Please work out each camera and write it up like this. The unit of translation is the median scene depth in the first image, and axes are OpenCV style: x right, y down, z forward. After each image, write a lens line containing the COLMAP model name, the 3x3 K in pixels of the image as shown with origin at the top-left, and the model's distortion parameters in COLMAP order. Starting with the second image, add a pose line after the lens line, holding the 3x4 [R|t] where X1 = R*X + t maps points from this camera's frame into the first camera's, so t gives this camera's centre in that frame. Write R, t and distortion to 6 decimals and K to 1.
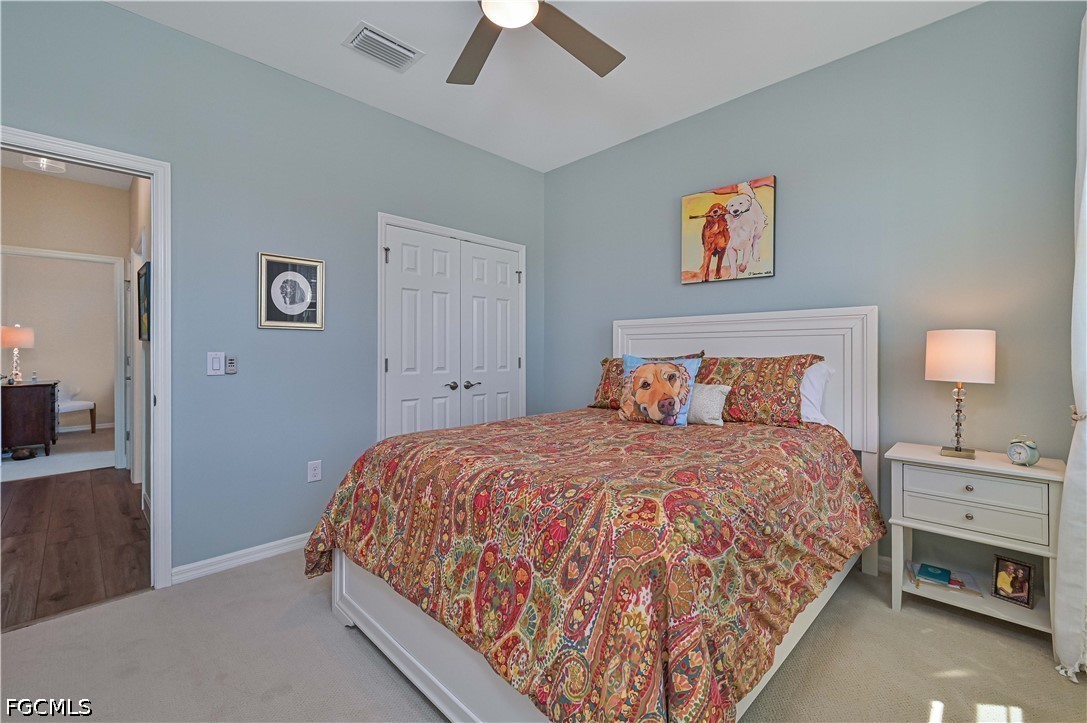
lens RADIAL K [[455.8, 0, 553.1], [0, 455.8, 352.3], [0, 0, 1]] dist [-0.002660, 0.000823]
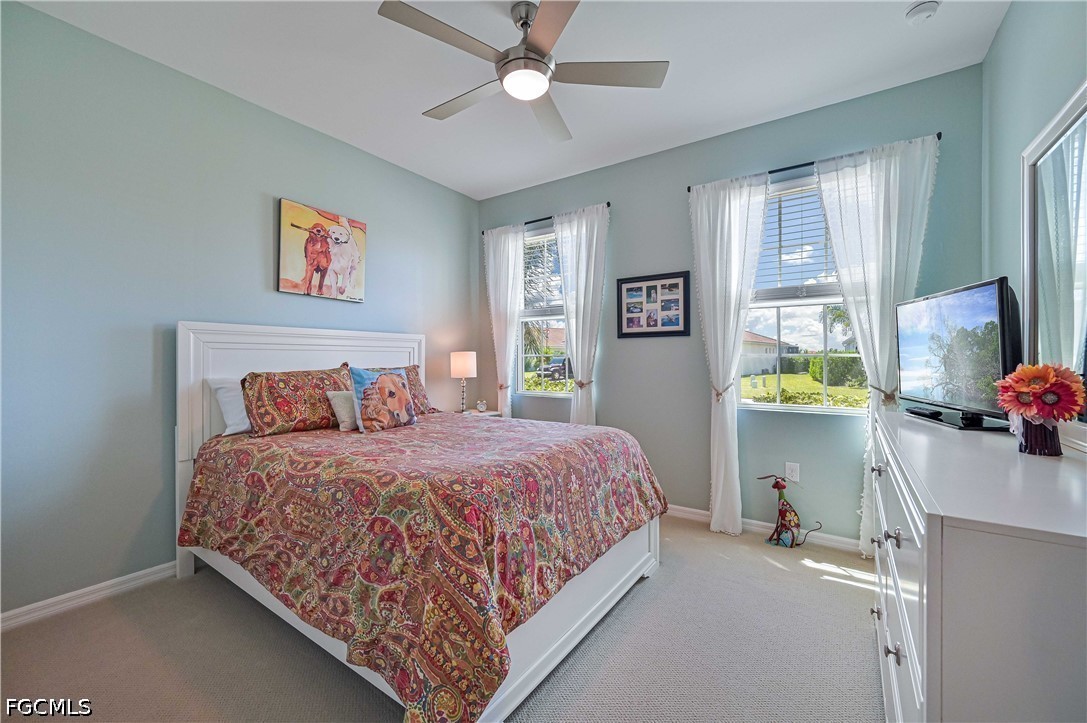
lens RADIAL K [[429.9, 0, 547.6], [0, 429.9, 360.1], [0, 0, 1]] dist [-0.003027, 0.000206]
pose [[-0.164611, 0.002145, 0.986356, -0.738787], [0.003931, 0.999991, -0.001519, -0.005868], [-0.986351, 0.003627, -0.164618, 0.665061]]
